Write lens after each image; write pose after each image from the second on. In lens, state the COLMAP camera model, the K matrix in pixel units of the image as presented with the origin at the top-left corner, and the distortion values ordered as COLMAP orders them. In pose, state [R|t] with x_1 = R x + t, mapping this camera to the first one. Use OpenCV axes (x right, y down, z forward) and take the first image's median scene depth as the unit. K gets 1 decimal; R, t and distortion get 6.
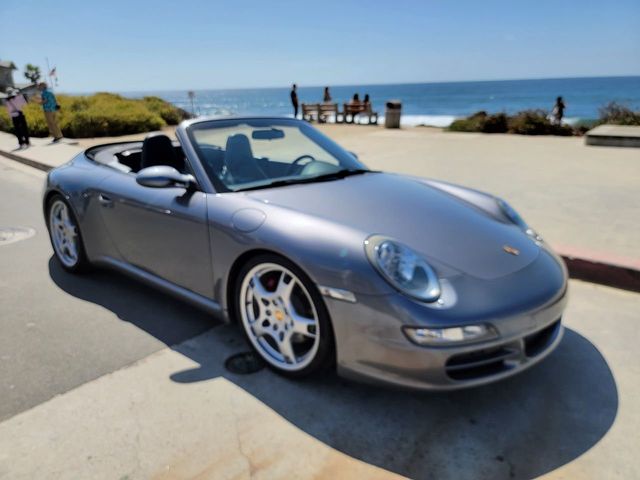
lens RADIAL K [[488.1, 0, 323.2], [0, 488.1, 239.0], [0, 0, 1]] dist [0.070162, -0.058004]
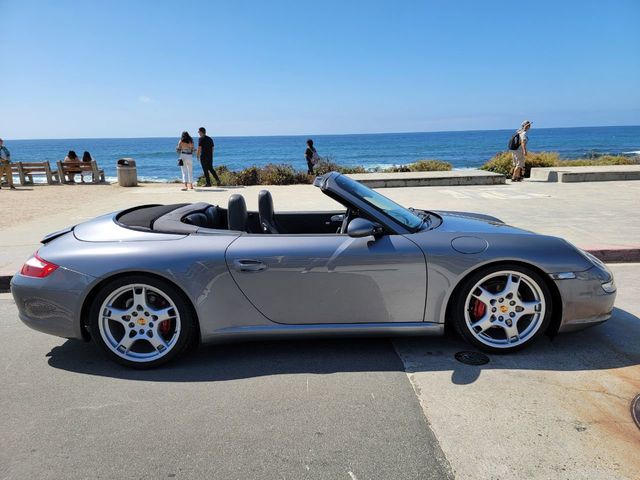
lens RADIAL K [[488.1, 0, 320.7], [0, 488.1, 240.1], [0, 0, 1]] dist [0.070162, -0.058004]
pose [[0.726456, -0.132475, 0.674324, -0.327102], [0.203428, 0.978721, -0.026880, -0.023630], [-0.656414, 0.156703, 0.737947, 0.069000]]
